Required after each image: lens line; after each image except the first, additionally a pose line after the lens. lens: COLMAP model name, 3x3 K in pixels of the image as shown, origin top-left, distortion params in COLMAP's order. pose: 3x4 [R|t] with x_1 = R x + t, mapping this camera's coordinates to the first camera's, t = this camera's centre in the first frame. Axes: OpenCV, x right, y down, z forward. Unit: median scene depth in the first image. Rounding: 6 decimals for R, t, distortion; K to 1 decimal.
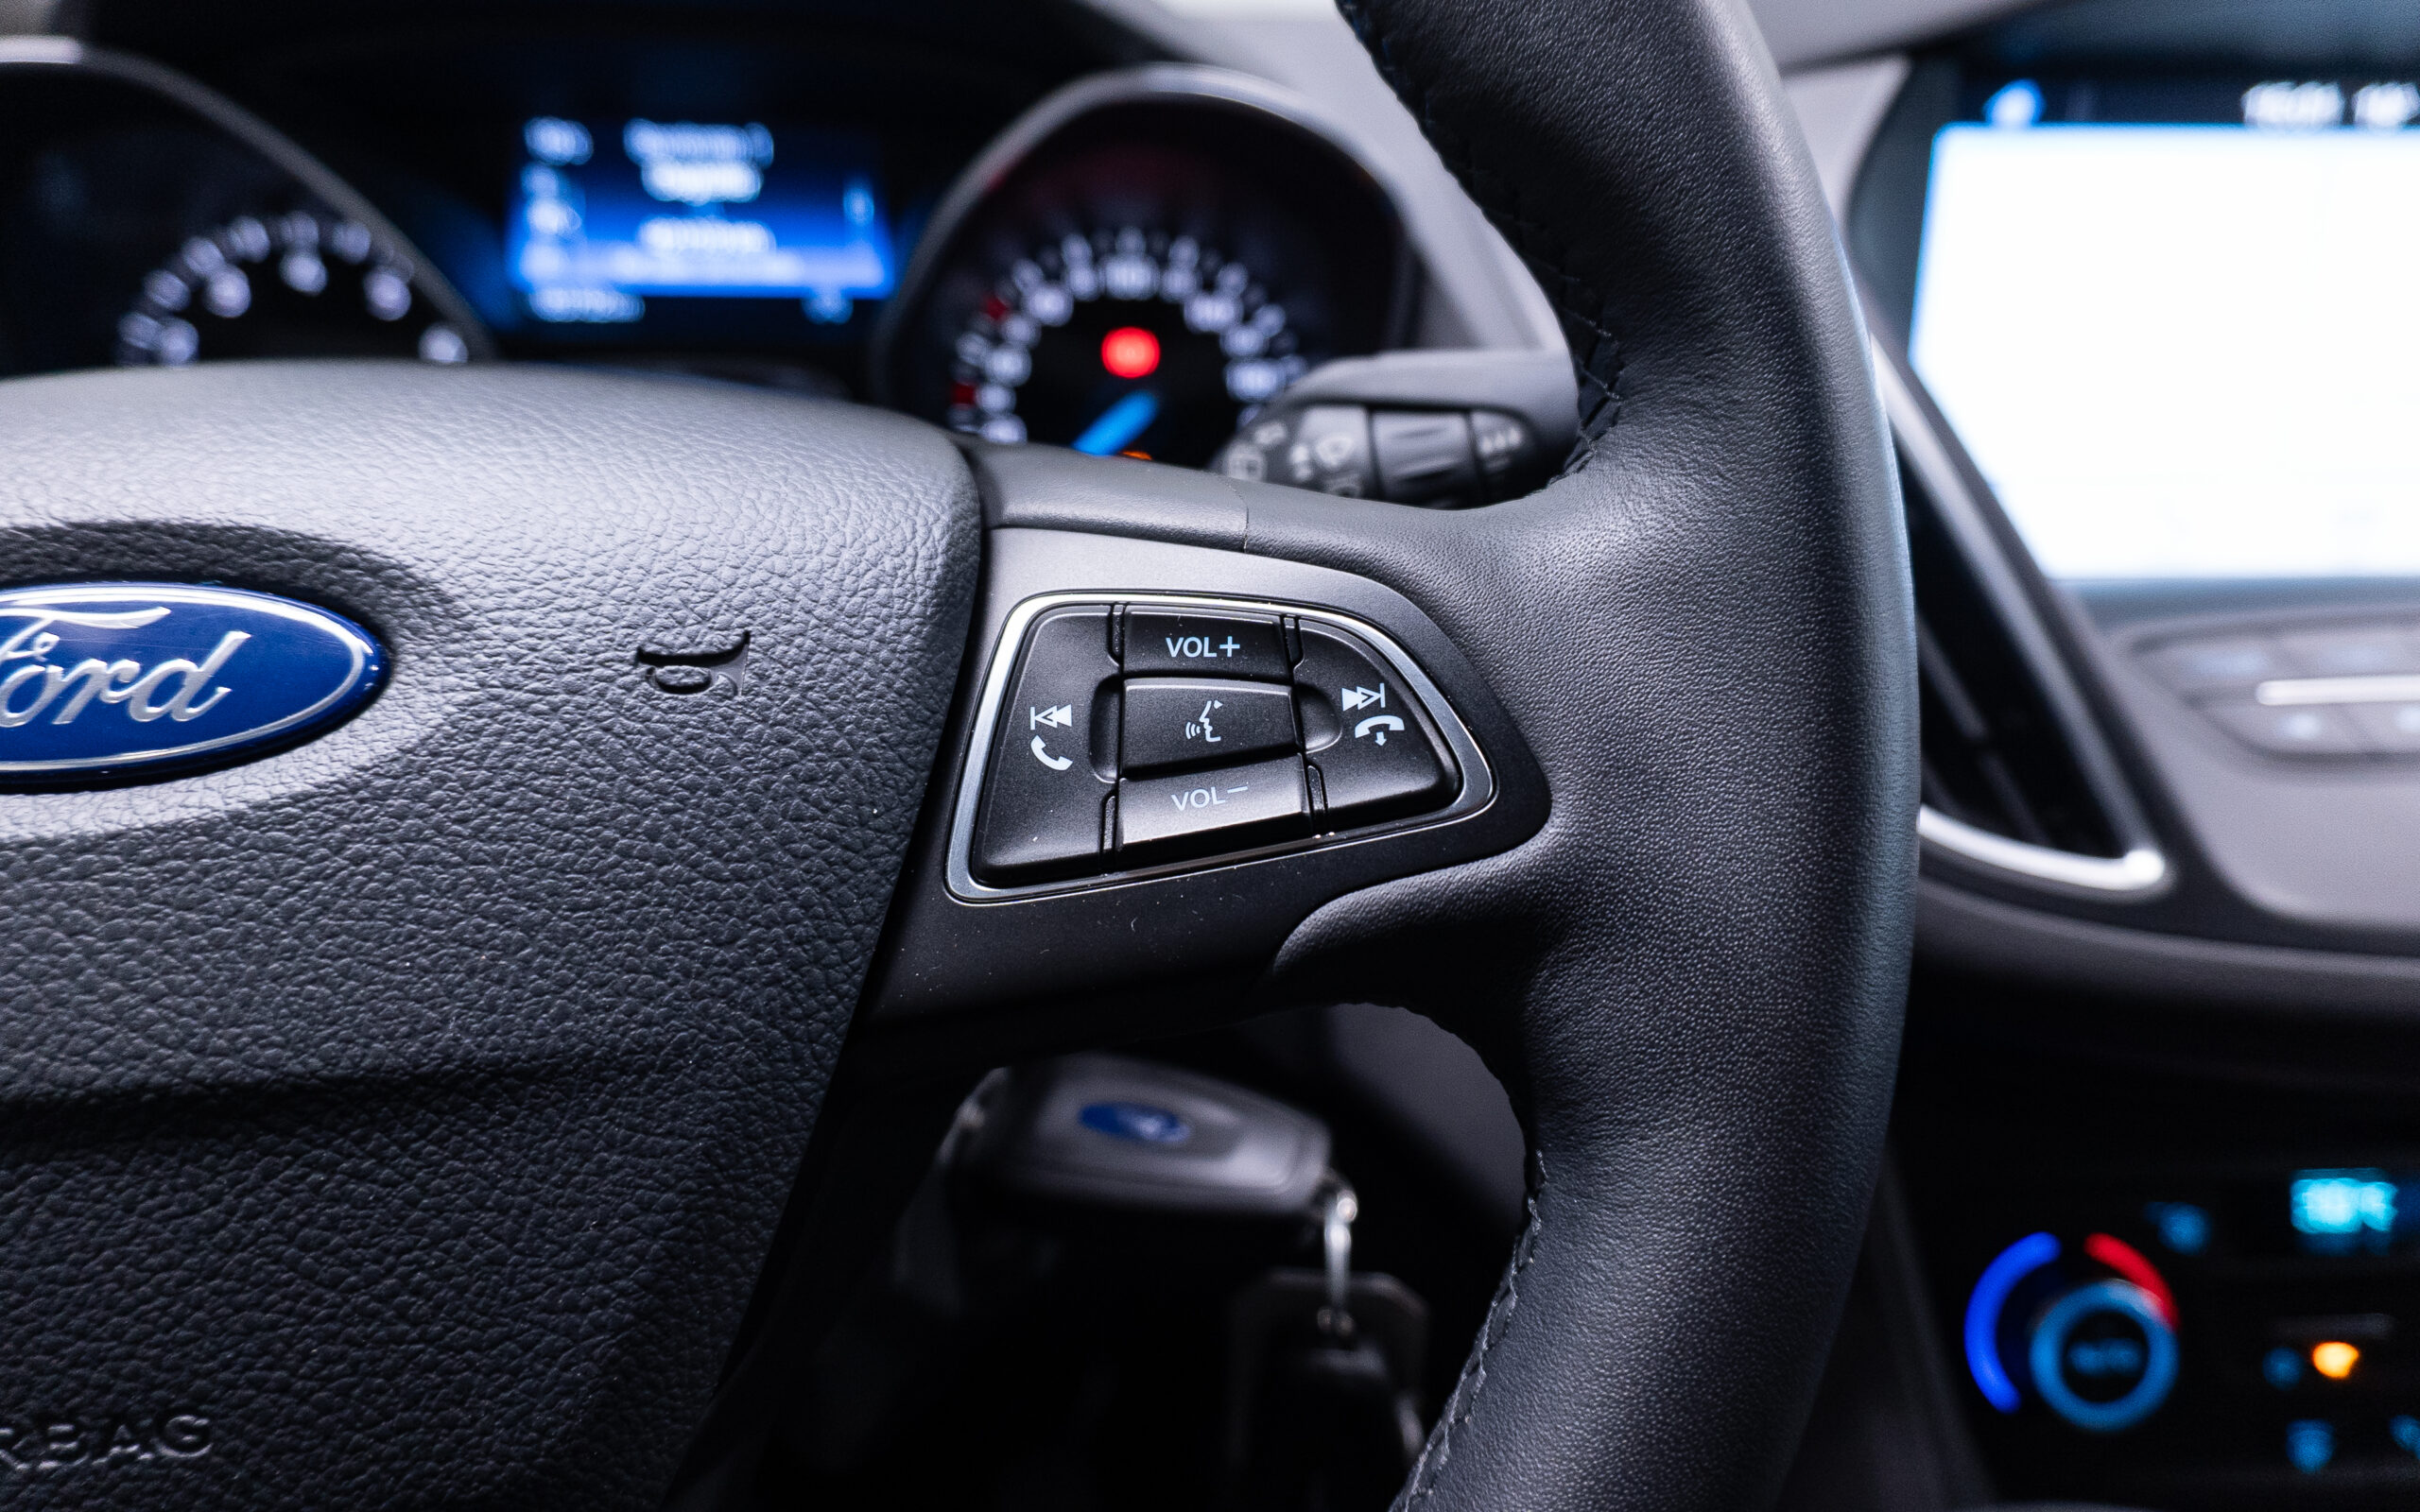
lens RADIAL K [[1638.4, 0, 1186.2], [0, 1638.4, 718.9], [0, 0, 1]] dist [0.018166, -0.000870]
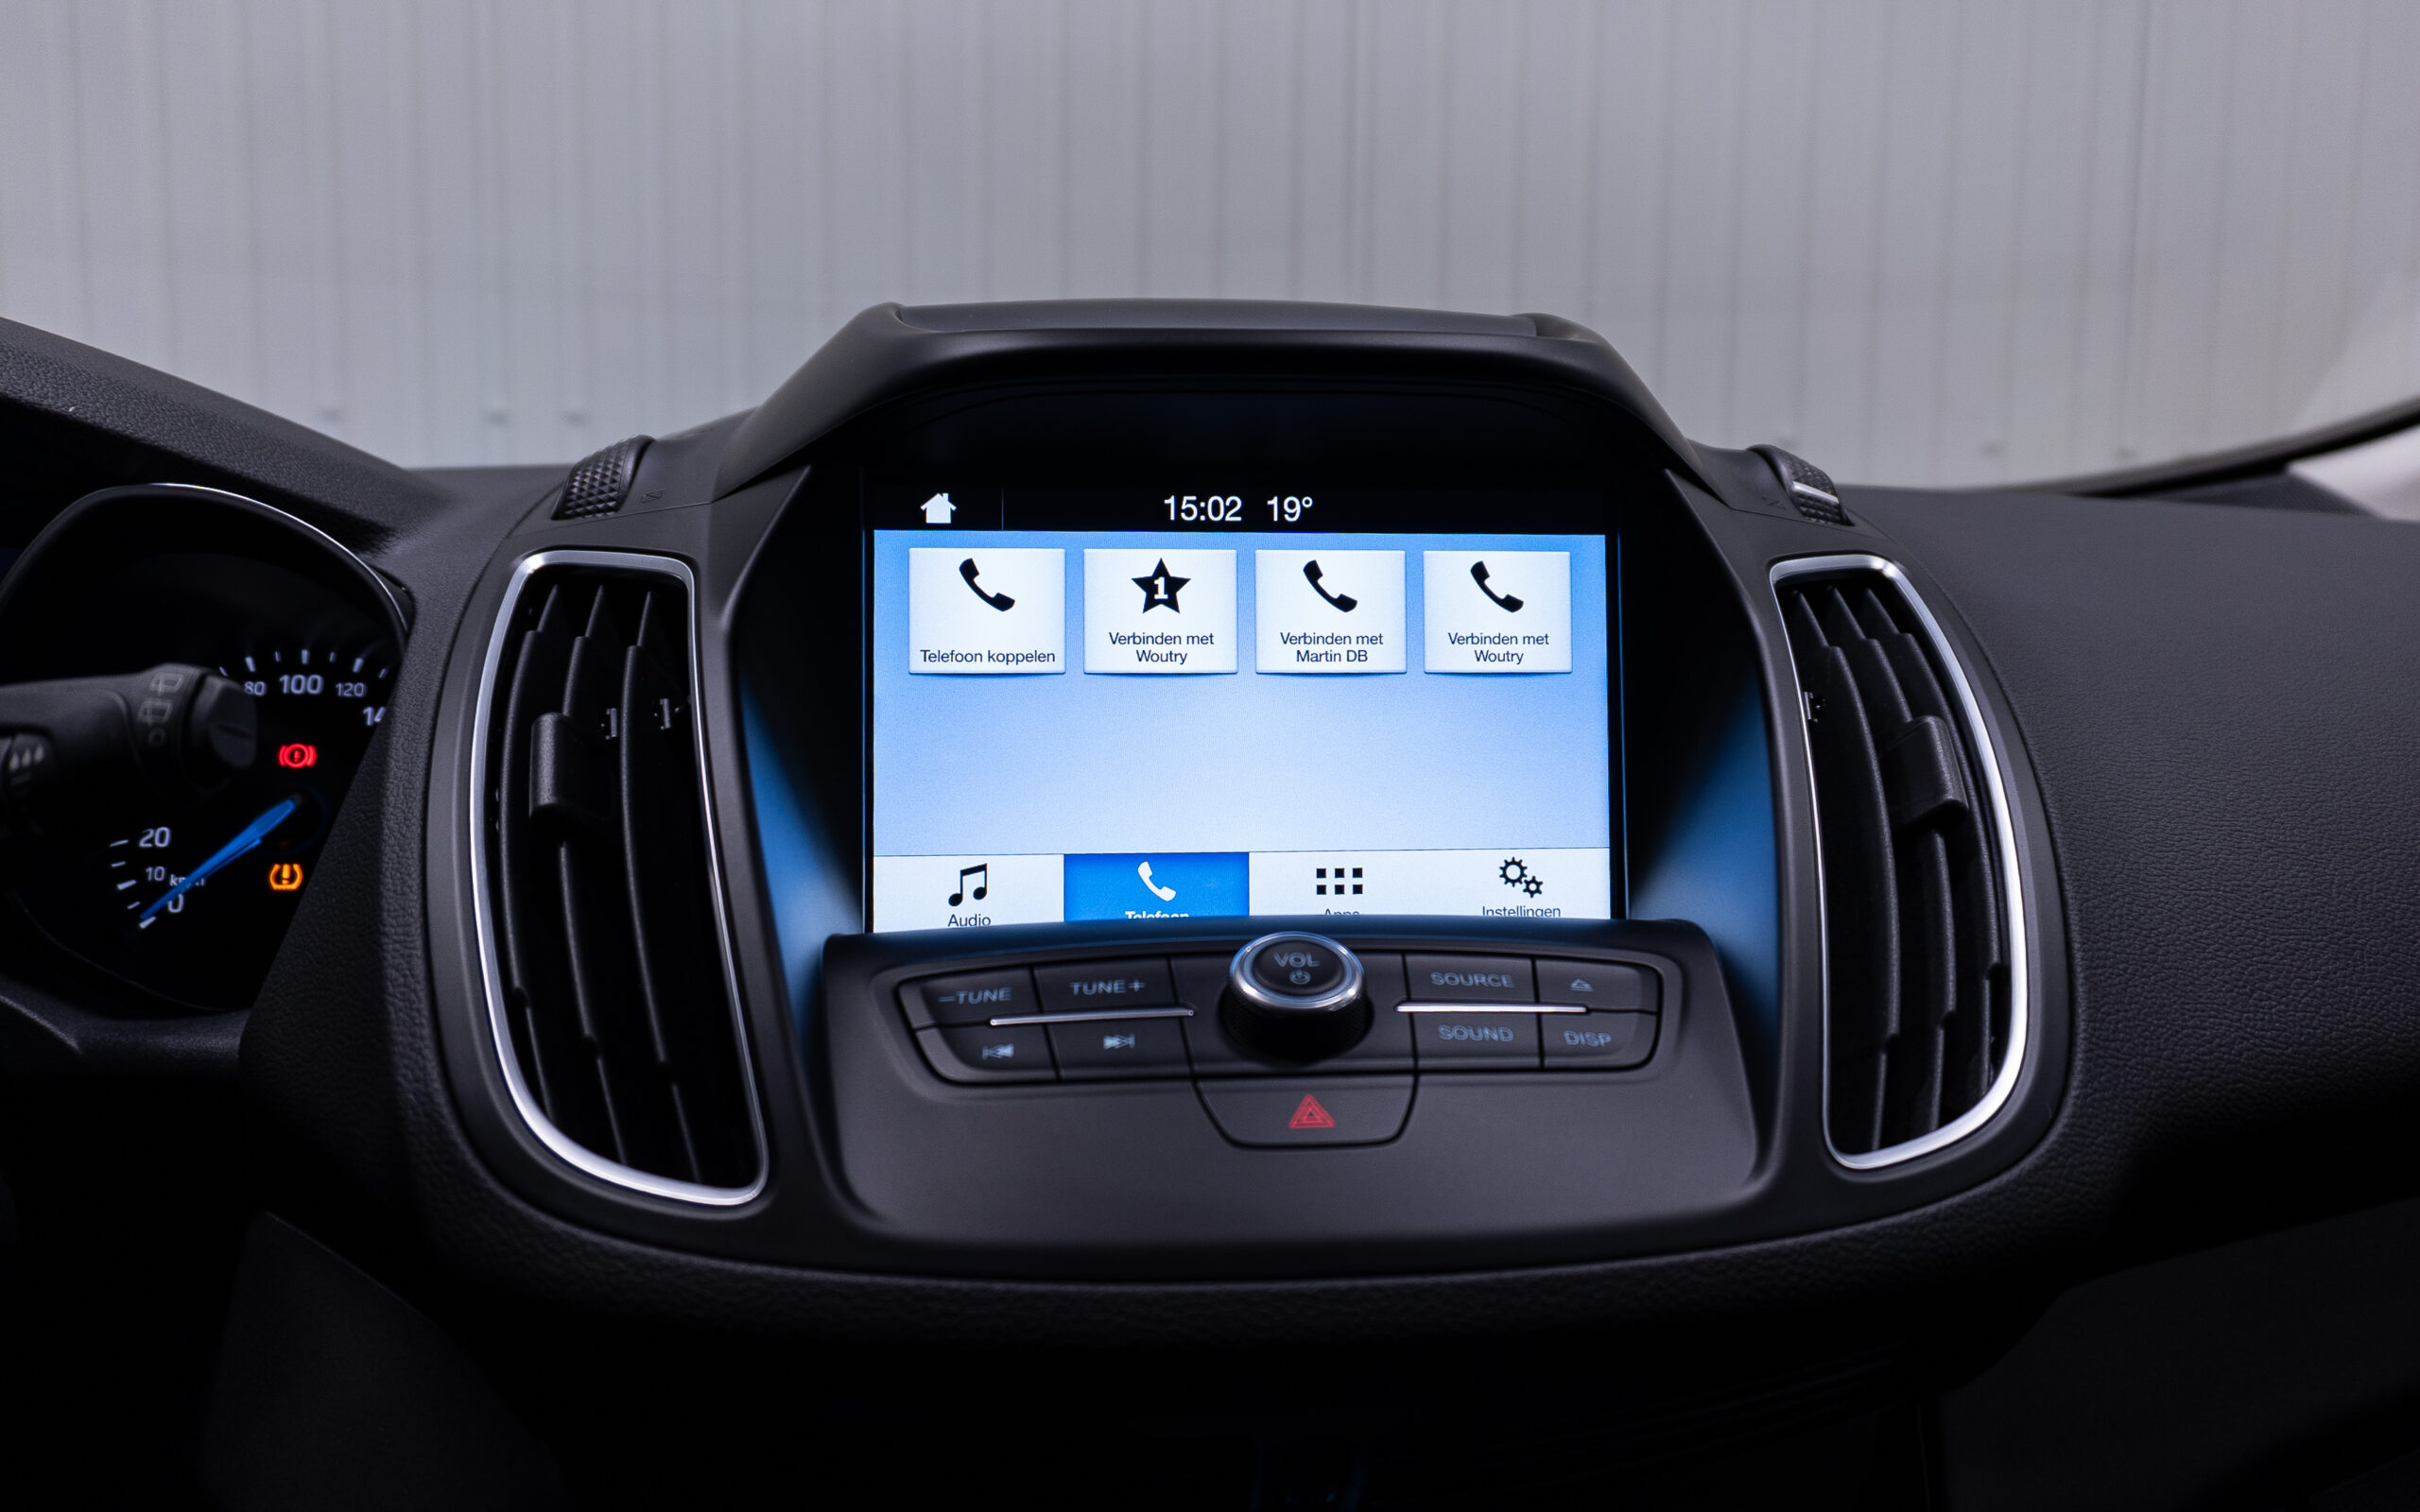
lens RADIAL K [[1751.7, 0, 1270.5], [0, 1751.7, 690.8], [0, 0, 1]] dist [-0.007890, -0.009504]
pose [[0.999217, -0.009537, 0.038395, 1.350233], [0.020962, 0.950712, -0.309366, 0.216964], [-0.033552, 0.309929, 0.950168, -0.149081]]
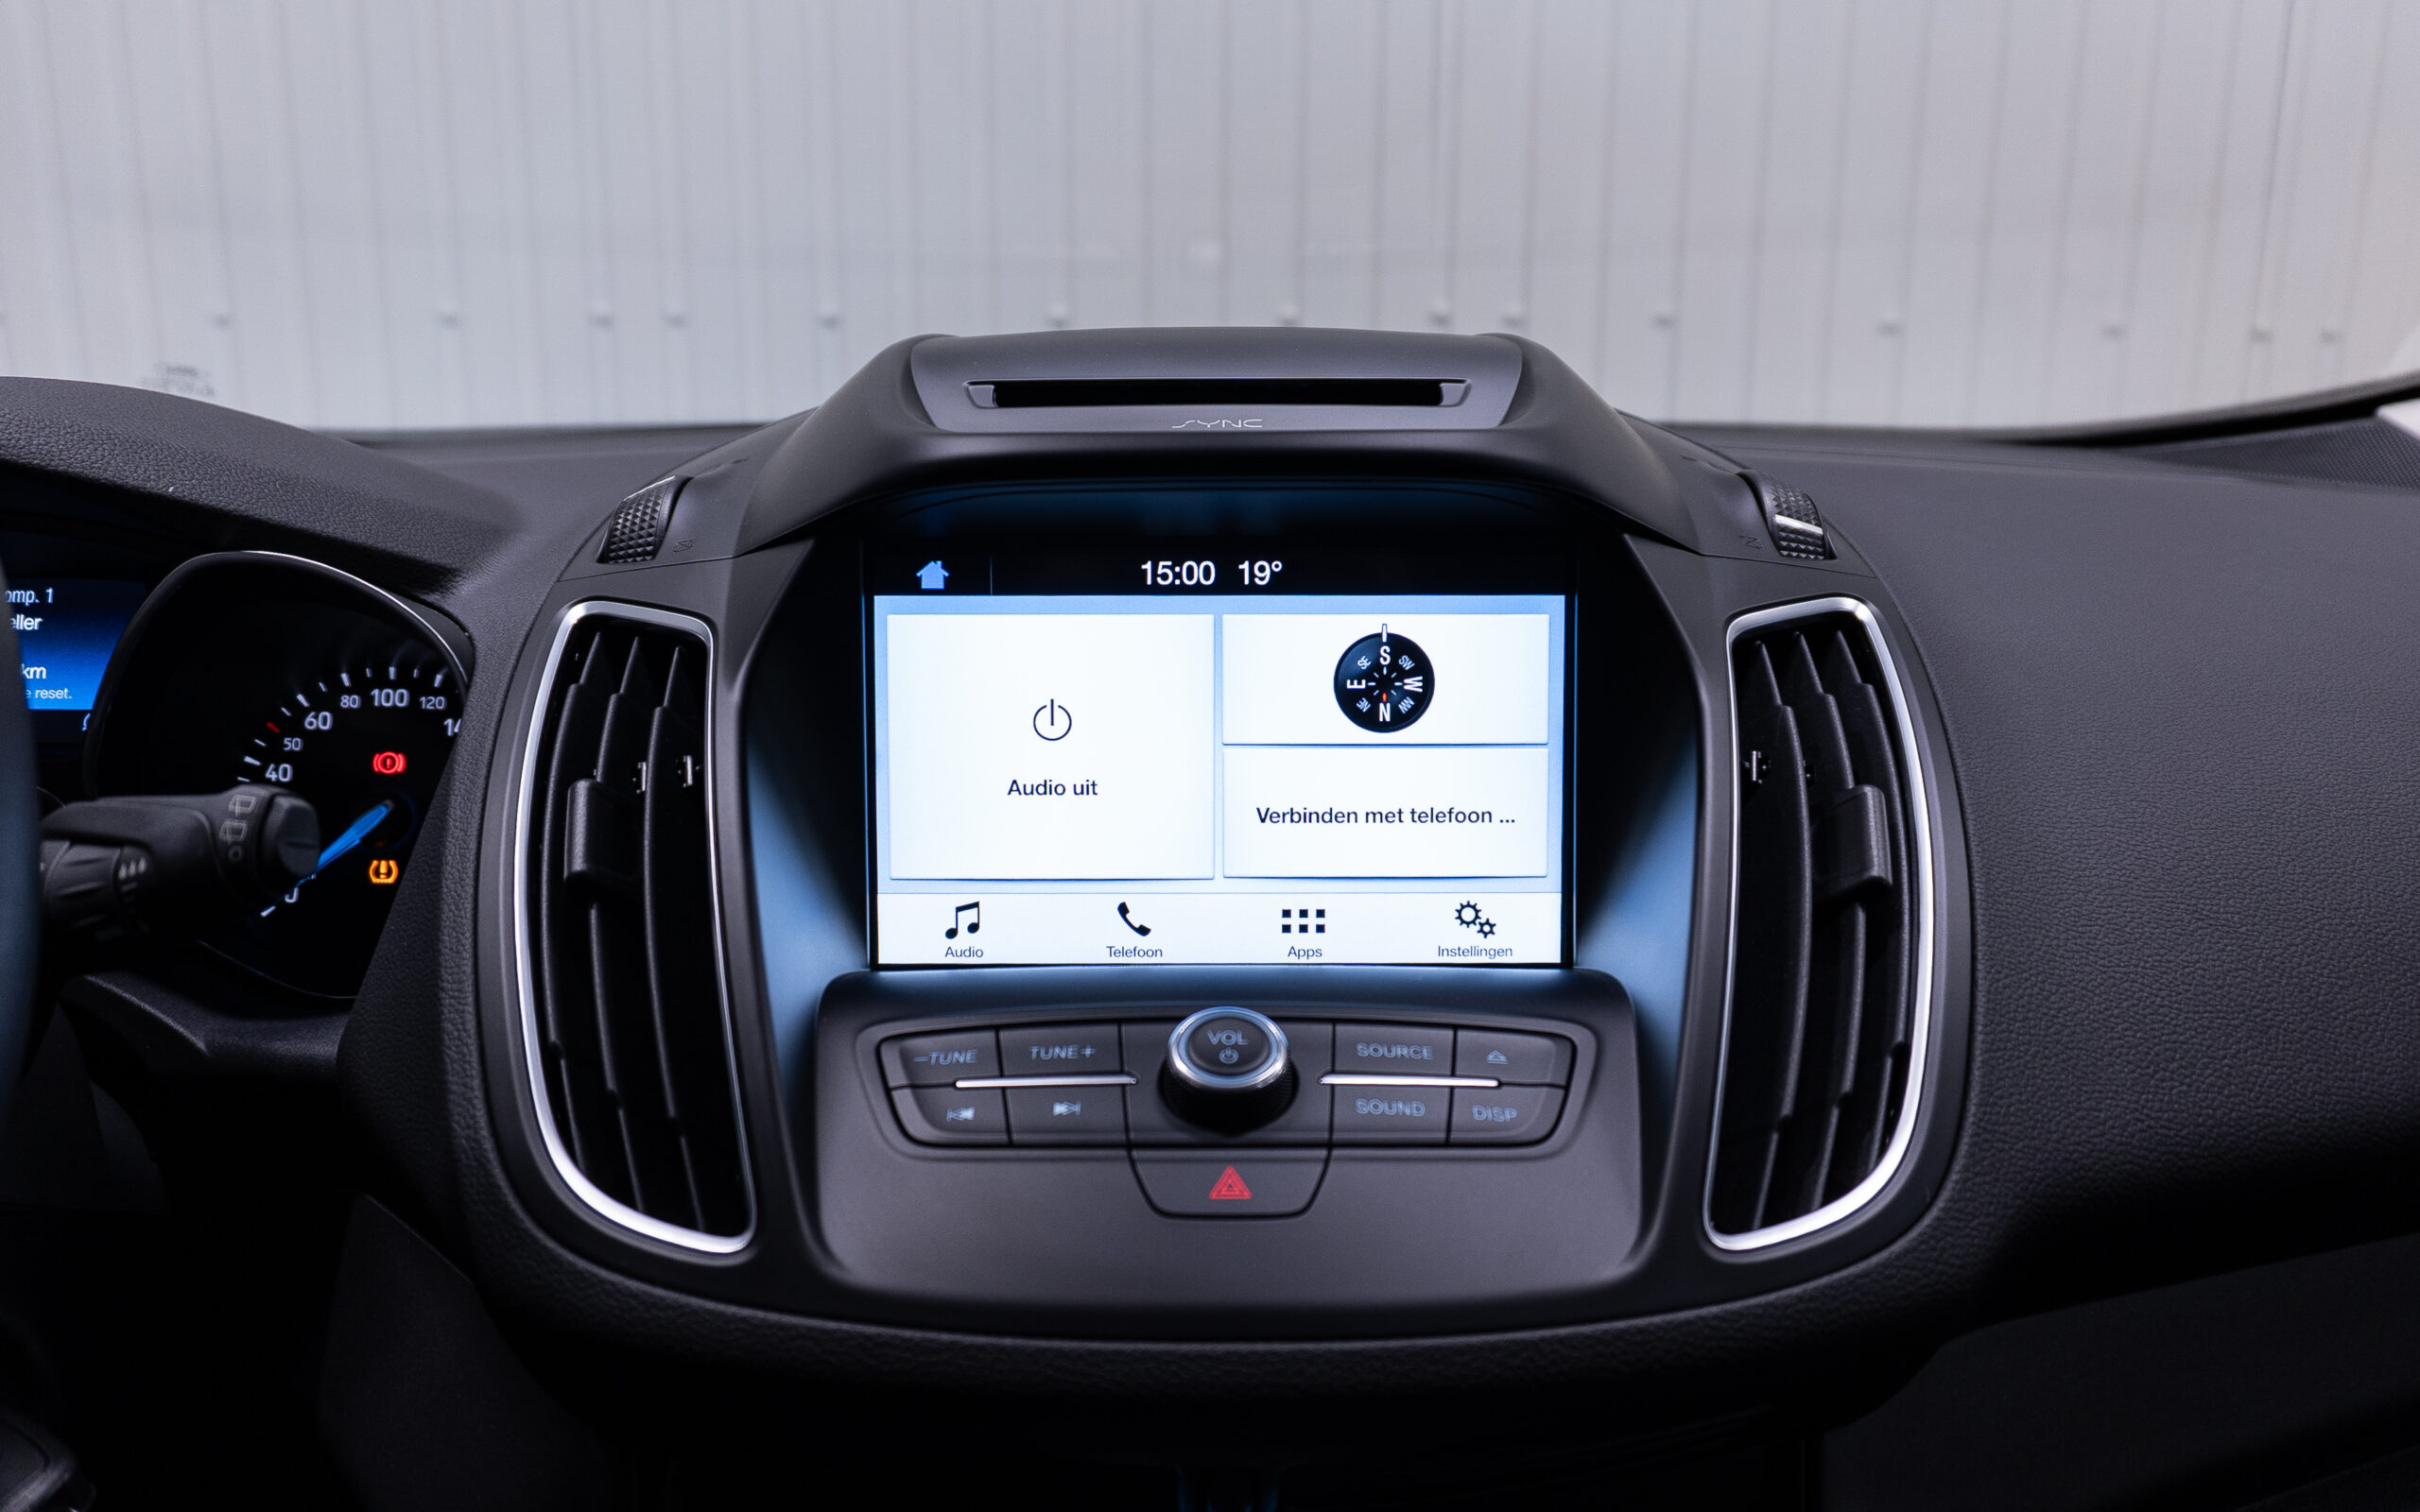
lens RADIAL K [[1751.5, 0, 1210.7], [0, 1751.5, 710.6], [0, 0, 1]] dist [-0.010002, -0.009965]
pose [[0.998209, -0.001890, -0.059785, 1.548557], [-0.010960, 0.976801, -0.213866, -0.019710], [0.058802, 0.214139, 0.975032, -0.380760]]
